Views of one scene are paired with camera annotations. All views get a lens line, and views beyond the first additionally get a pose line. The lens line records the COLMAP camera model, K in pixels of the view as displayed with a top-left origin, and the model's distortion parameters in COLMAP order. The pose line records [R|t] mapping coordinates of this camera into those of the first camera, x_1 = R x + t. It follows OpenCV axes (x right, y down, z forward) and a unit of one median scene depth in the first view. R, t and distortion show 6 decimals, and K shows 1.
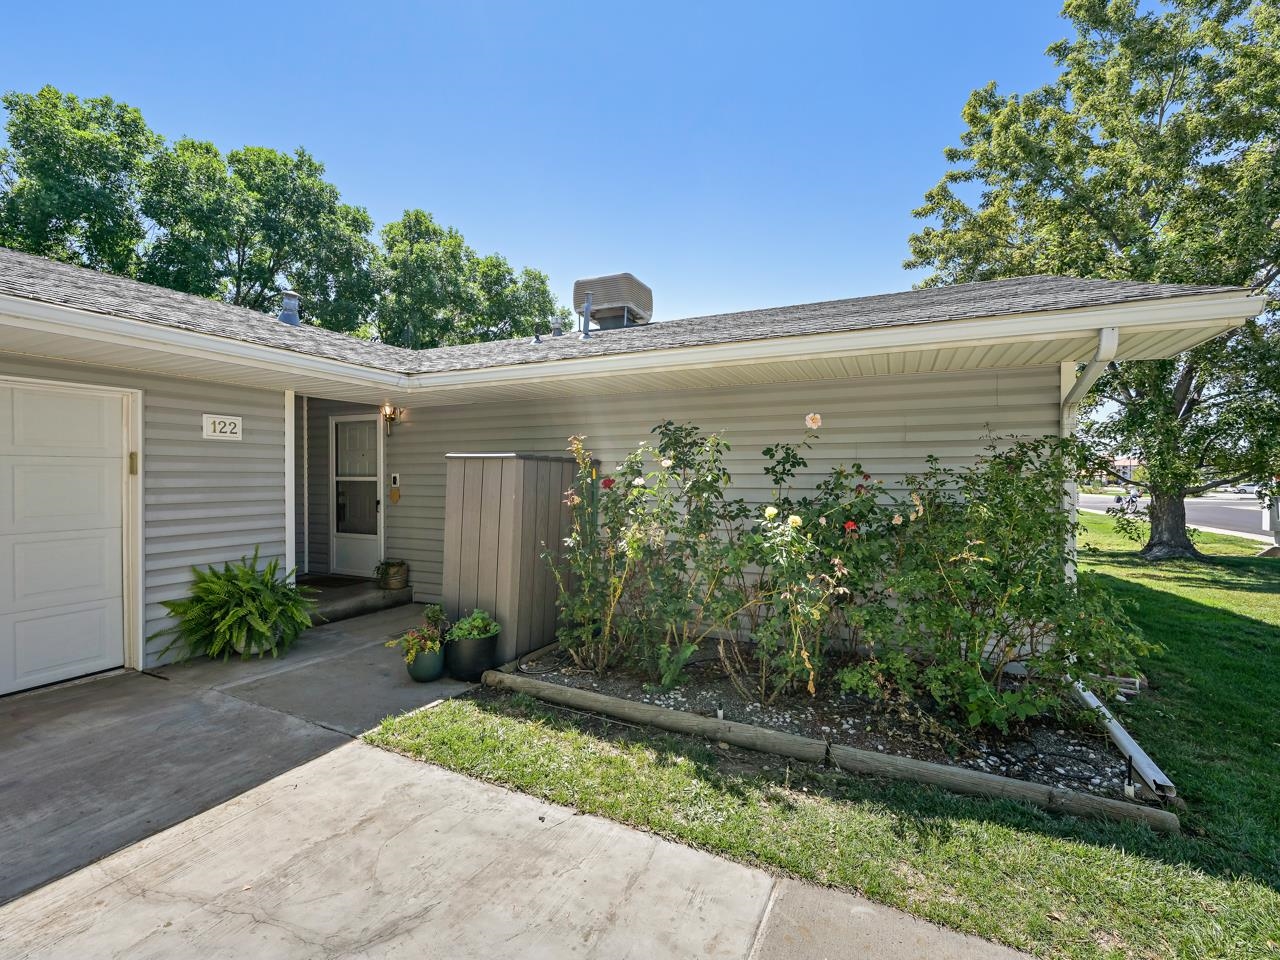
lens RADIAL K [[568.6, 0, 638.1], [0, 568.6, 481.1], [0, 0, 1]] dist [0.001169, -0.000214]
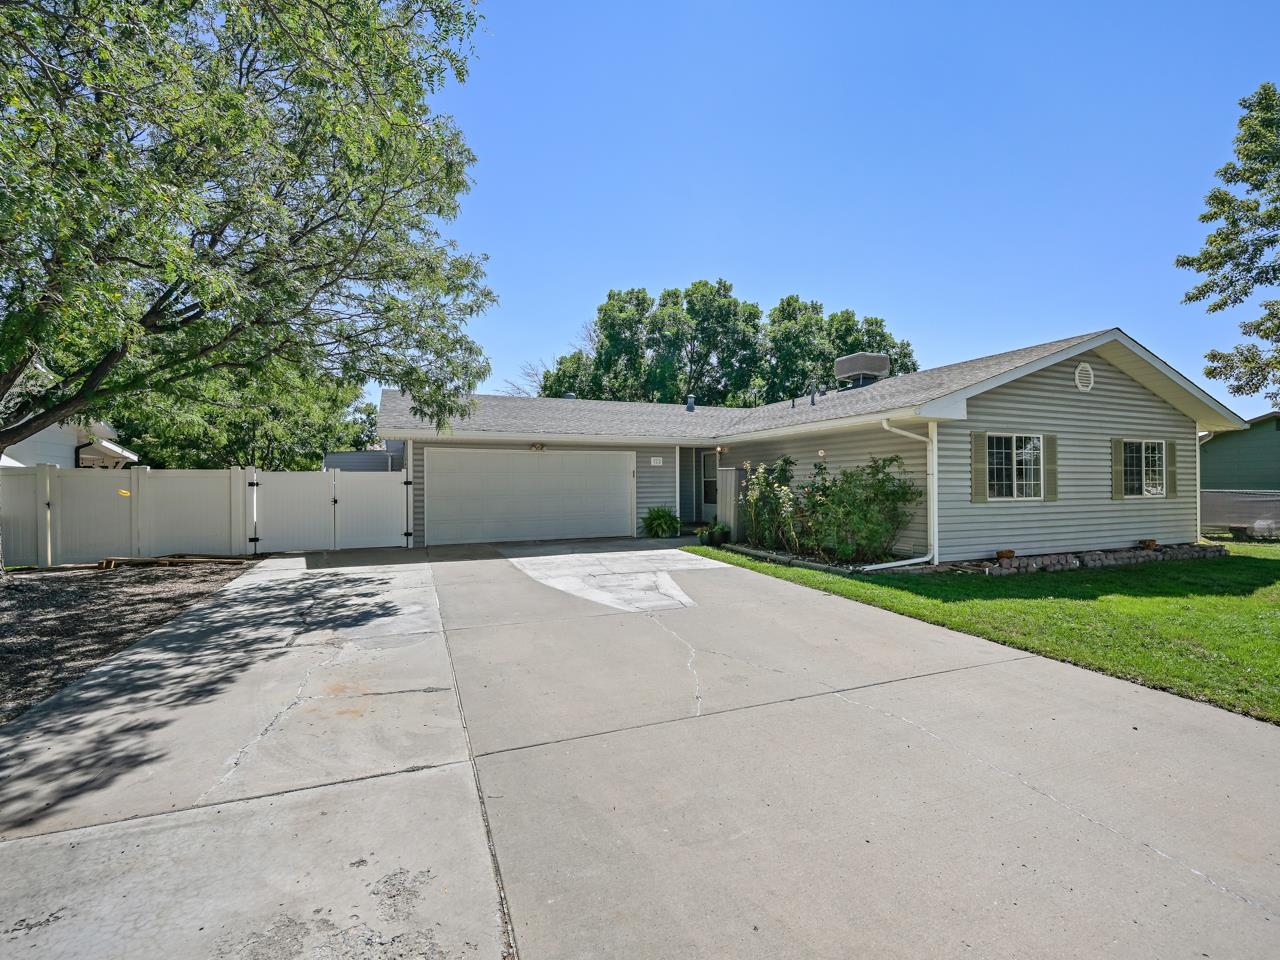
lens RADIAL K [[568.6, 0, 652.0], [0, 568.6, 473.8], [0, 0, 1]] dist [0.001169, -0.000214]
pose [[0.748499, -0.019295, -0.662855, 0.838588], [0.002782, 0.999659, -0.025957, 0.032186], [0.663130, 0.017584, 0.748298, -0.851152]]
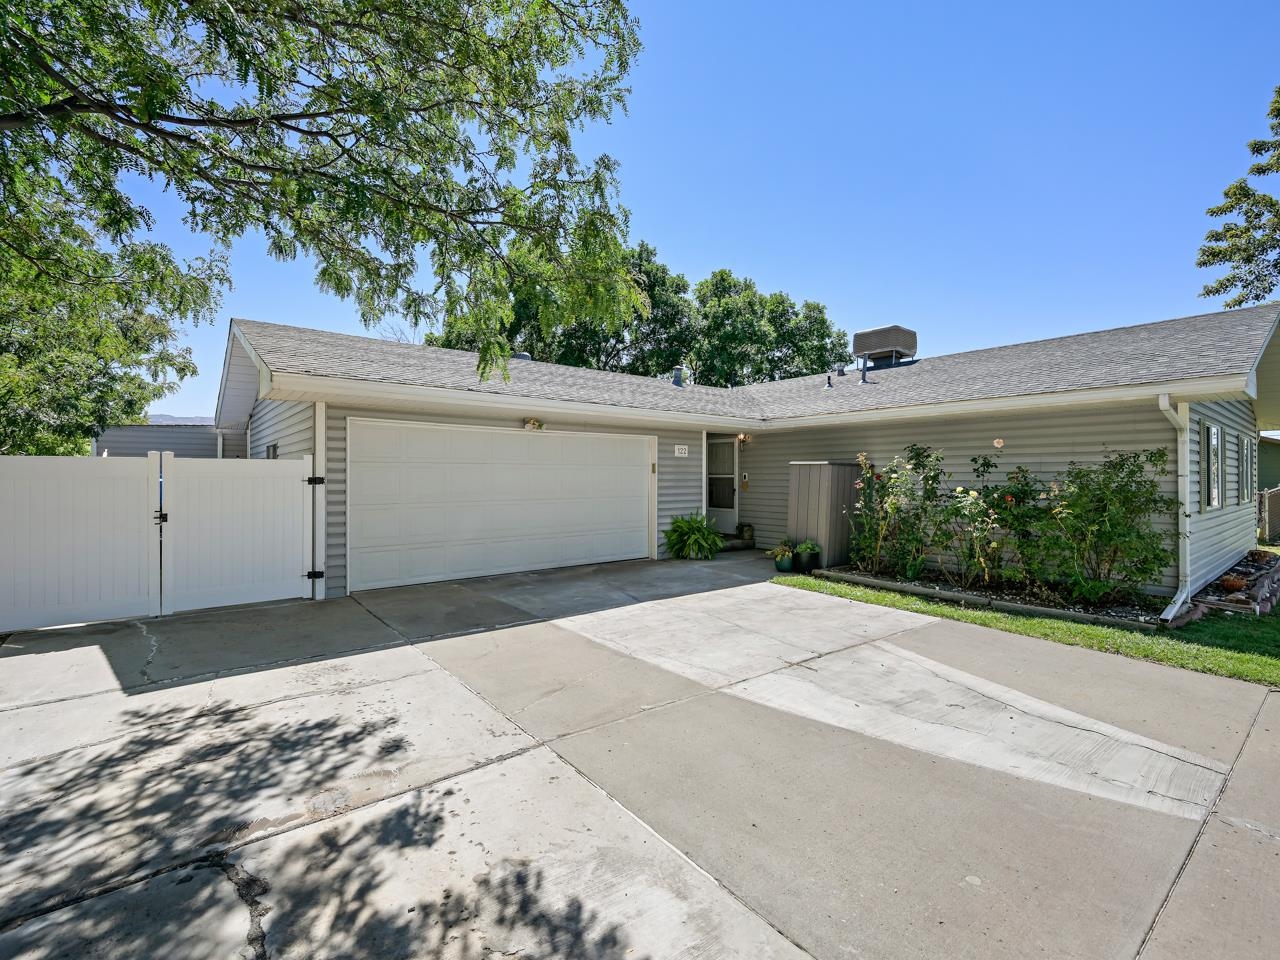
lens RADIAL K [[568.6, 0, 645.5], [0, 568.6, 475.2], [0, 0, 1]] dist [0.001169, -0.000214]
pose [[0.901794, -0.001775, -0.432163, 0.041582], [-0.002999, 0.999942, -0.010363, 0.012165], [0.432156, 0.010641, 0.901736, -0.663120]]
